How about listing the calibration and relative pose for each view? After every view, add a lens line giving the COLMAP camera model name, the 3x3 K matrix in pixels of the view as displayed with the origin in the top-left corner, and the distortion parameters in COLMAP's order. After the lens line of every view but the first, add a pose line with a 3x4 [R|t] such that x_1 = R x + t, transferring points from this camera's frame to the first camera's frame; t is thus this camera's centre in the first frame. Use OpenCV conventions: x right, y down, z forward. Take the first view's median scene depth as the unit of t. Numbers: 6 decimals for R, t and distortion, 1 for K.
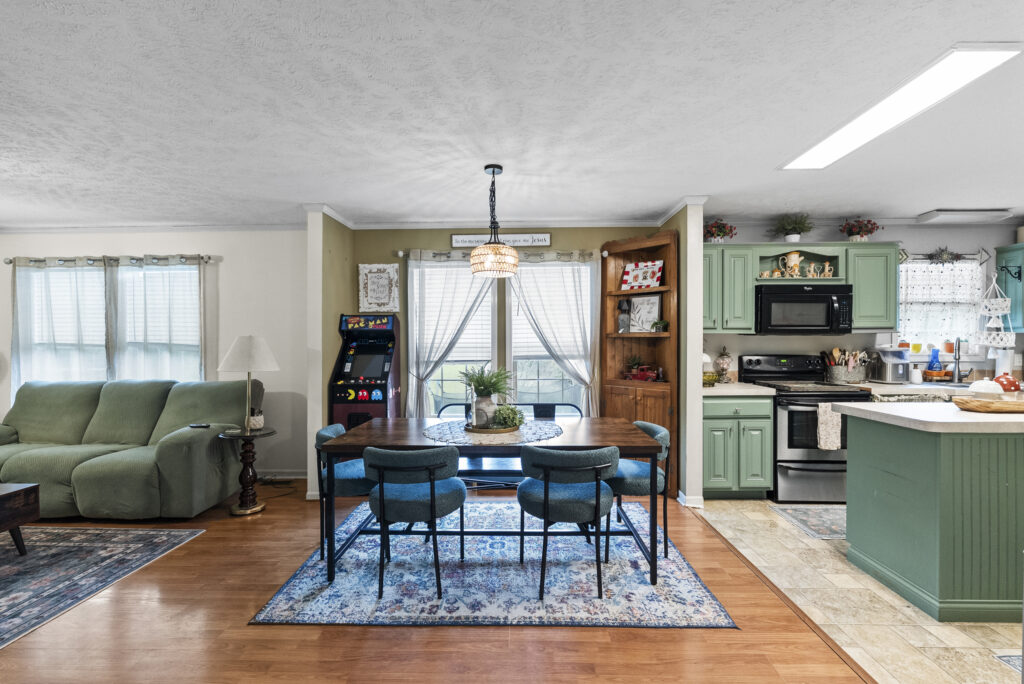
lens RADIAL K [[447.4, 0, 514.3], [0, 447.4, 343.6], [0, 0, 1]] dist [-0.000521, -0.000241]
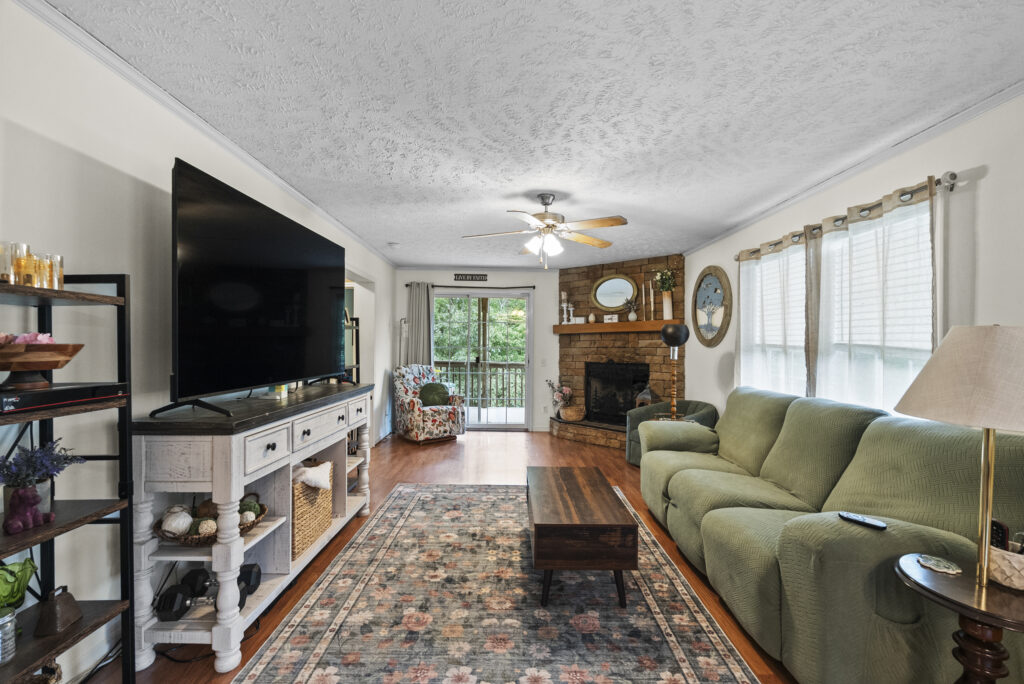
lens RADIAL K [[447.4, 0, 514.3], [0, 447.4, 343.6], [0, 0, 1]] dist [-0.000521, -0.000241]
pose [[0.043356, 0.006615, -0.999038, -0.214813], [-0.017826, 0.999824, 0.005847, 0.001481], [0.998901, 0.017556, 0.043466, 0.523323]]
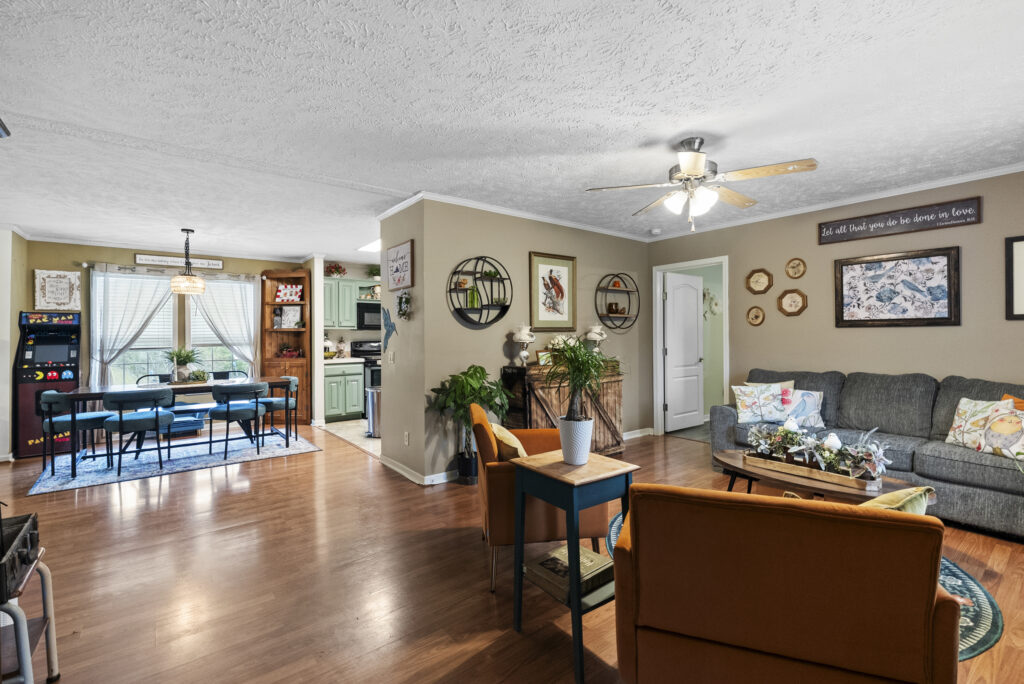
lens RADIAL K [[451.3, 0, 510.0], [0, 451.3, 333.4], [0, 0, 1]] dist [-0.001642, -0.000505]
pose [[0.778553, 0.000338, 0.627579, -0.119946], [0.009432, 0.999881, -0.012240, 0.021600], [-0.627508, 0.015449, 0.778457, -0.781944]]
